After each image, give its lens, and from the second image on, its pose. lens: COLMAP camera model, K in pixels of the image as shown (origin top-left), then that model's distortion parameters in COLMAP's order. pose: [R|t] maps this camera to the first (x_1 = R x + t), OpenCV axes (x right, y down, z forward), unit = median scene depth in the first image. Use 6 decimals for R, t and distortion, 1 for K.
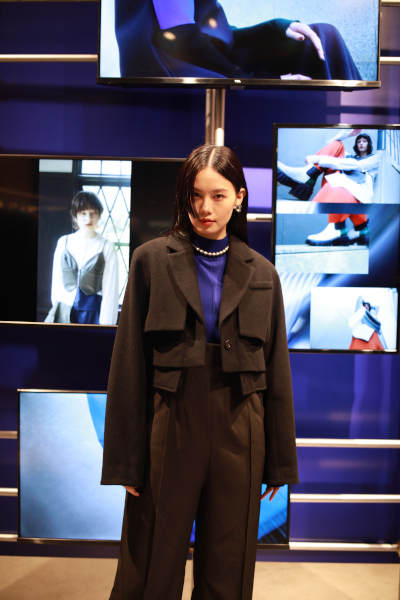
lens RADIAL K [[584.7, 0, 201.3], [0, 584.7, 303.4], [0, 0, 1]] dist [-0.043008, 0.000000]
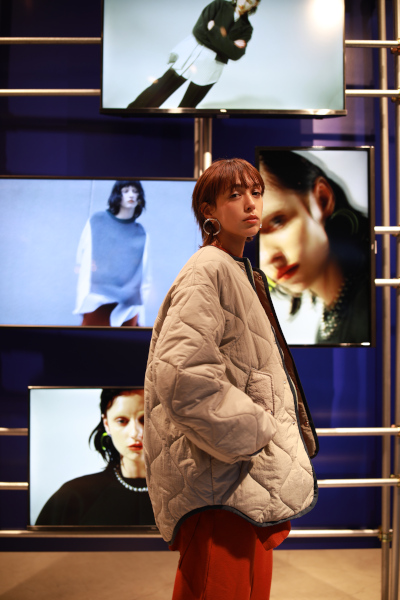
lens RADIAL K [[584.7, 0, 200.6], [0, 584.7, 300.0], [0, 0, 1]] dist [-0.043008, 0.000000]
pose [[0.999207, -0.016640, 0.036176, -0.027863], [0.019154, 0.997343, -0.070287, 0.064340], [-0.034911, 0.070924, 0.996871, -0.109167]]
